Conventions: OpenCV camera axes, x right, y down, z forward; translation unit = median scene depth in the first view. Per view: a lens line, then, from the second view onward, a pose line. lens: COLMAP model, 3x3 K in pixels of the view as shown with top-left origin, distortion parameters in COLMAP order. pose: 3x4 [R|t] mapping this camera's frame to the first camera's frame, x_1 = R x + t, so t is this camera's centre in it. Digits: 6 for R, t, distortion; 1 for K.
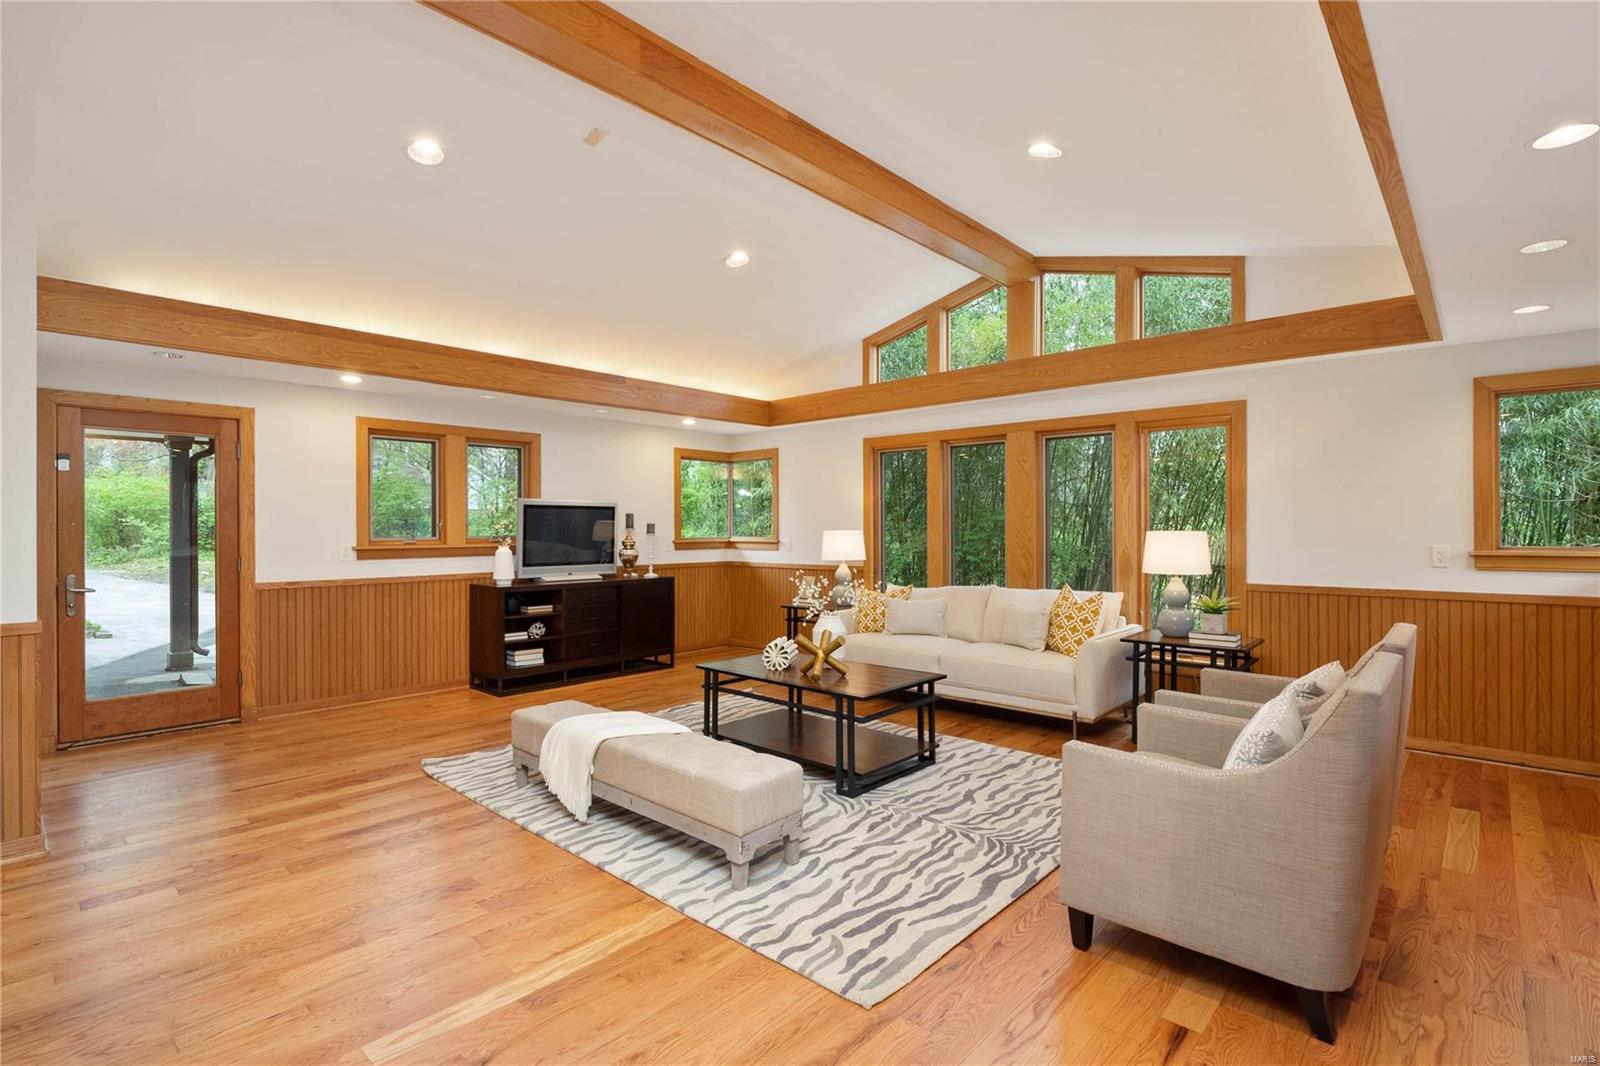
lens RADIAL K [[745.8, 0, 800.0], [0, 745.8, 533.0], [0, 0, 1]] dist [0.000028, 0.000059]
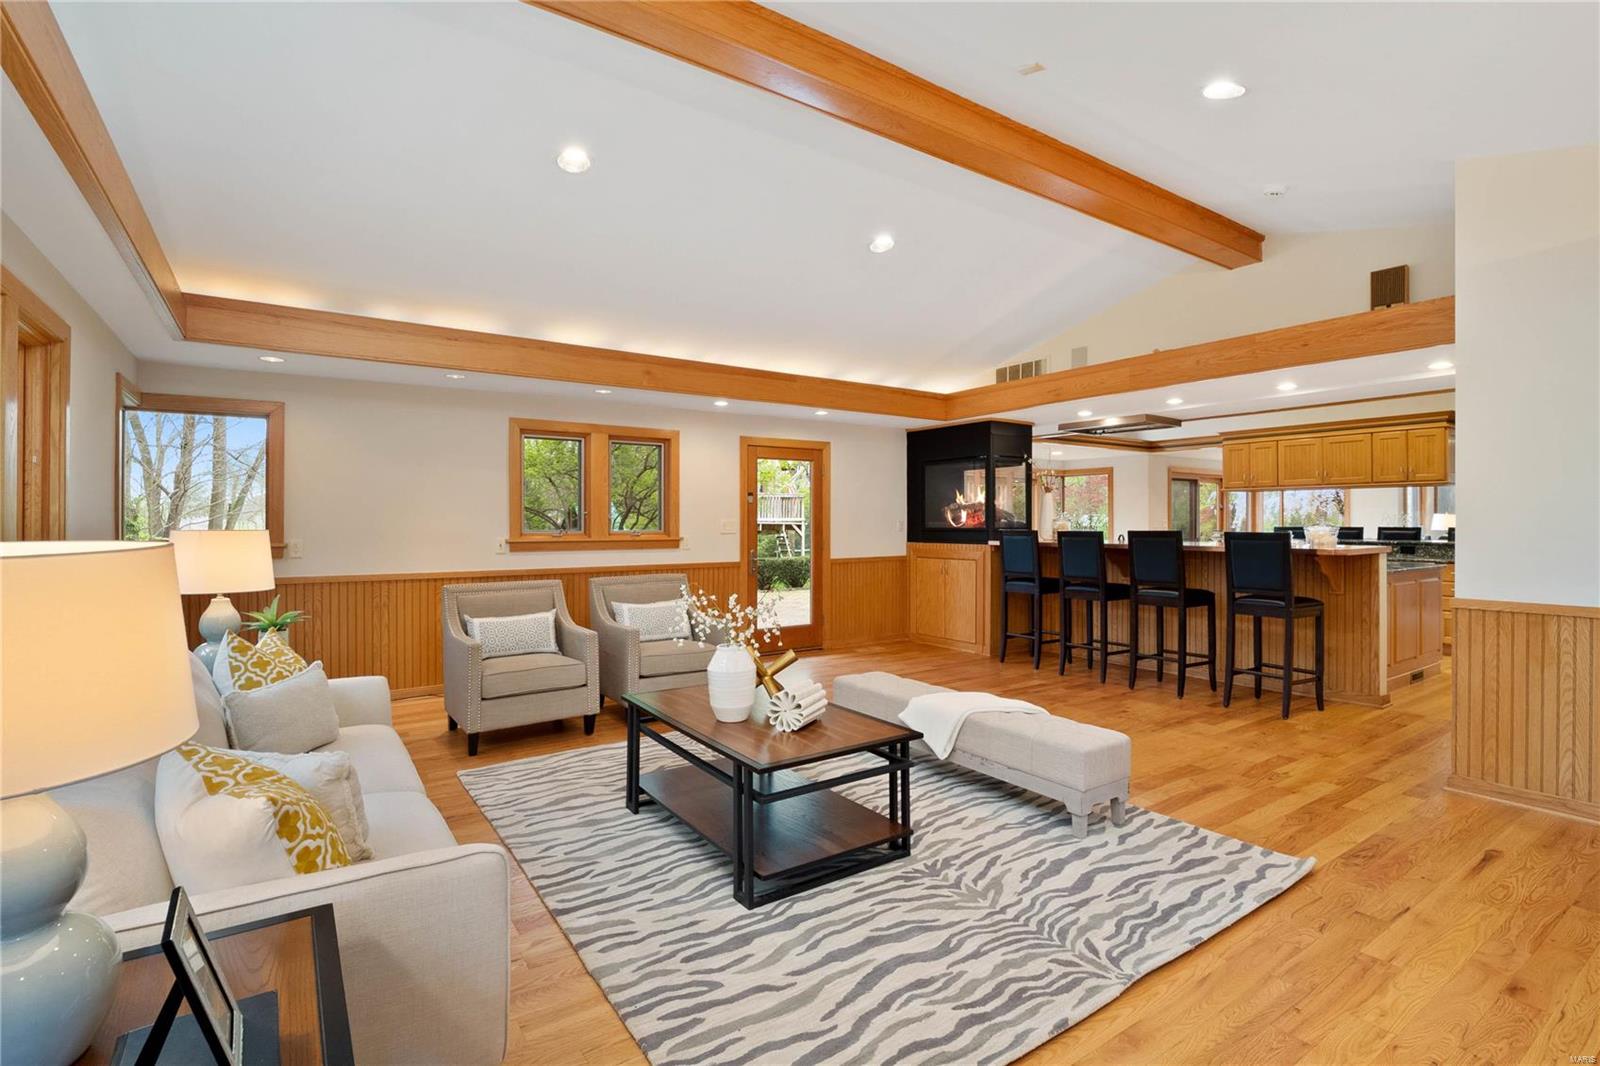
lens RADIAL K [[752.1, 0, 800.0], [0, 752.1, 533.0], [0, 0, 1]] dist [-0.015354, -0.000057]
pose [[0.975905, 0.008122, -0.218043, 0.134331], [-0.006982, 0.999958, 0.005995, -0.003371], [0.218083, -0.004328, 0.975921, 0.157289]]
